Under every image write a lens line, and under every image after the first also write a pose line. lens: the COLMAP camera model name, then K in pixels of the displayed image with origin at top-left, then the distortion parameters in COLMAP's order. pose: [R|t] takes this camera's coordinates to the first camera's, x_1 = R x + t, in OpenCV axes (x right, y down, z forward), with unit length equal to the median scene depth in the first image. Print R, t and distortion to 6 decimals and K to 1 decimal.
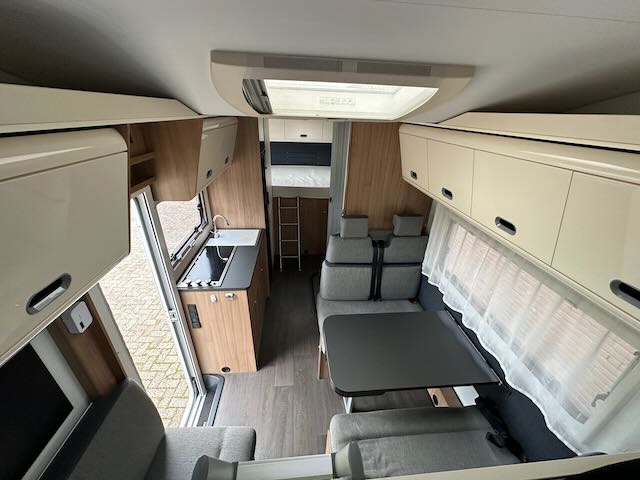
lens RADIAL K [[254.9, 0, 319.9], [0, 254.9, 241.0], [0, 0, 1]] dist [0.000124, 0.000459]
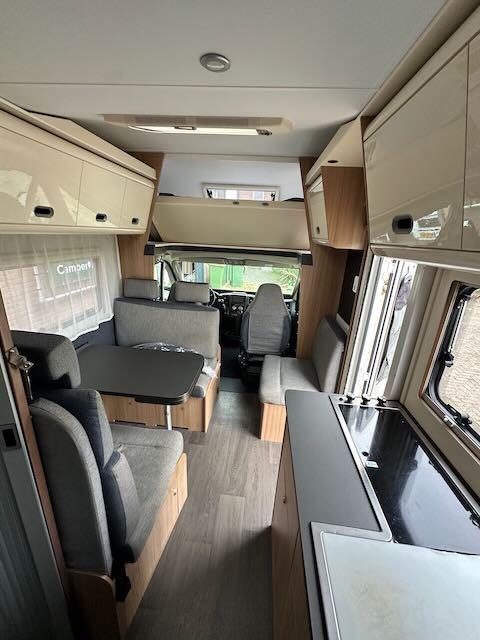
lens RADIAL K [[254.9, 0, 240.0], [0, 254.9, 319.7], [0, 0, 1]] dist [0.000124, 0.000459]
pose [[-0.979273, -0.138624, 0.147673, -0.193522], [0.005937, 0.709132, 0.705051, -0.339621], [-0.202456, 0.691314, -0.693611, 1.110734]]
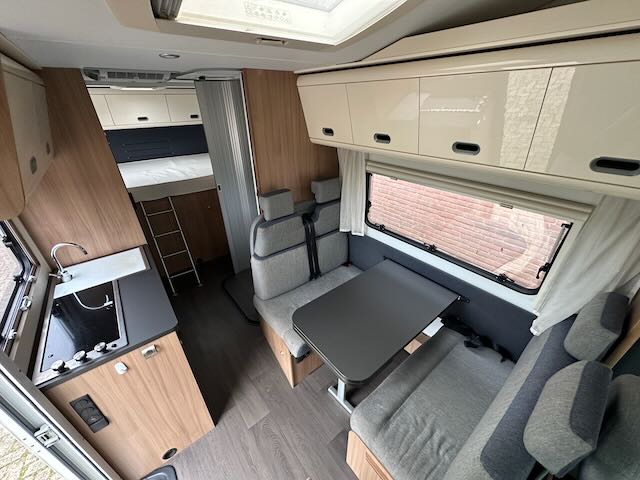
lens RADIAL K [[254.9, 0, 318.6], [0, 254.9, 240.4], [0, 0, 1]] dist [0.000124, 0.000459]
pose [[0.830556, -0.307608, 0.464279, -0.176189], [0.290697, 0.950503, 0.109723, 0.003538], [-0.475050, 0.043834, 0.878866, 0.184720]]
